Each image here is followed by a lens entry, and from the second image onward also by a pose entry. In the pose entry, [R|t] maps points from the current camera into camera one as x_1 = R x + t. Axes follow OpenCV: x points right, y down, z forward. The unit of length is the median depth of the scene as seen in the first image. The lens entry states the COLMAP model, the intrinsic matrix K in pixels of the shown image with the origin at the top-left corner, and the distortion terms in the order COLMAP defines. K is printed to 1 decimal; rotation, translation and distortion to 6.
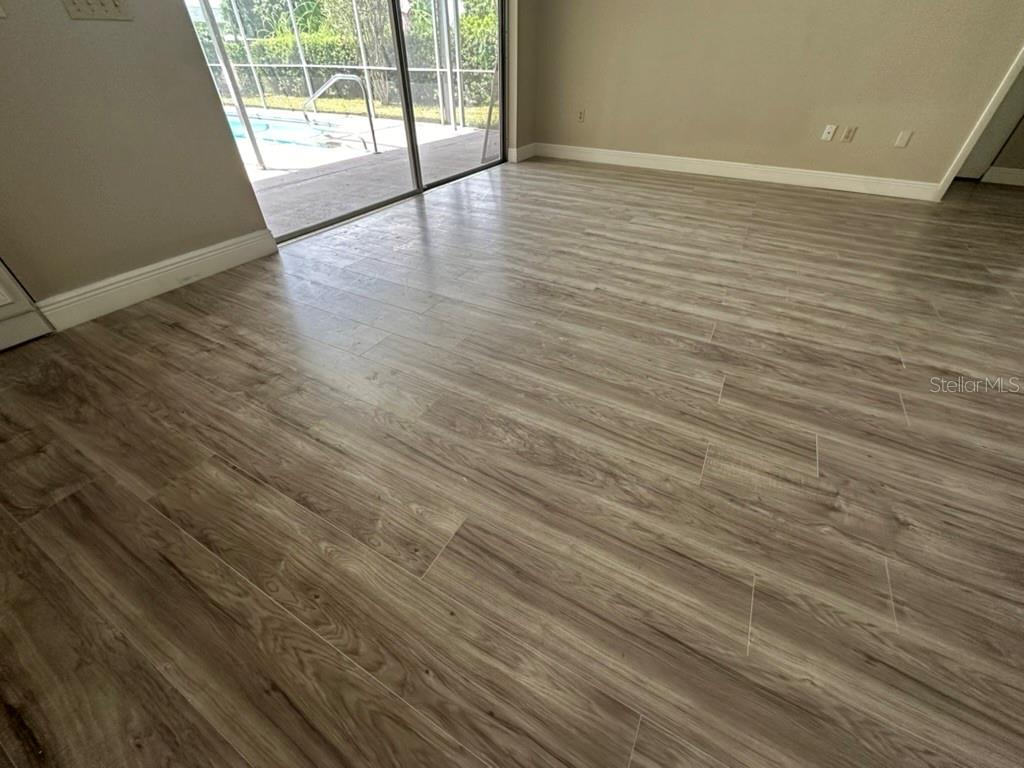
lens RADIAL K [[406.9, 0, 512.2], [0, 406.9, 384.4], [0, 0, 1]] dist [-0.003424, 0.001393]
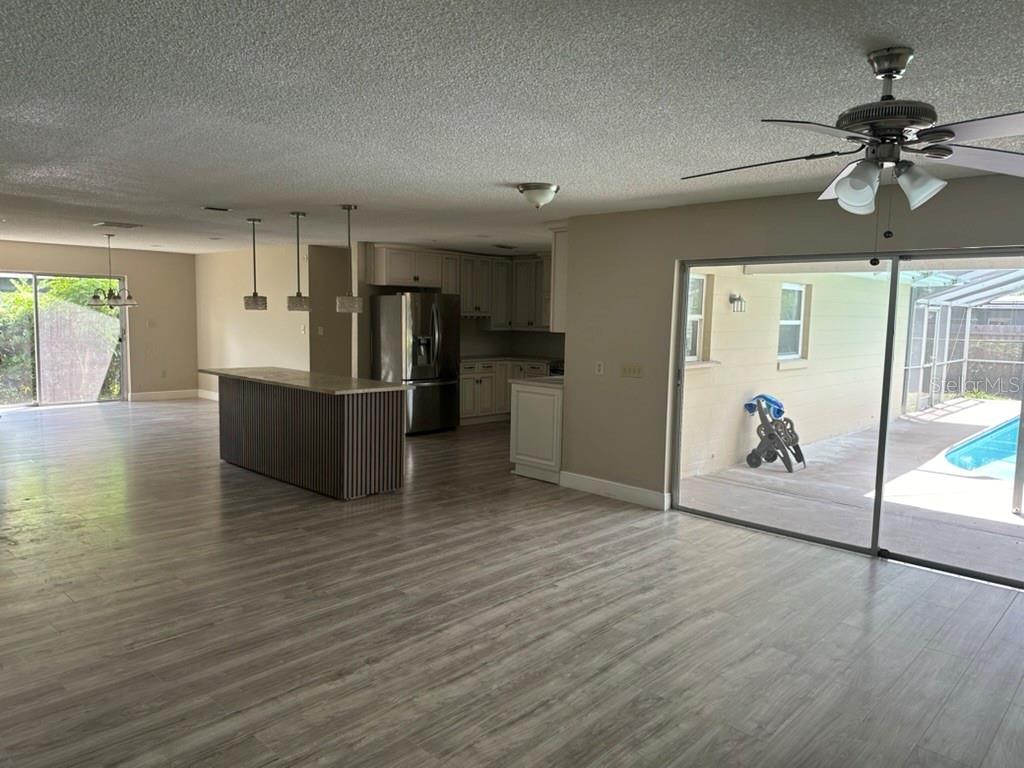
lens RADIAL K [[710.8, 0, 509.3], [0, 710.8, 383.3], [0, 0, 1]] dist [0.046372, -0.058676]
pose [[-0.246904, 0.081508, -0.965606, 2.325822], [-0.629940, 0.743685, 0.223850, -1.125143], [0.736352, 0.663543, -0.132274, 0.904600]]
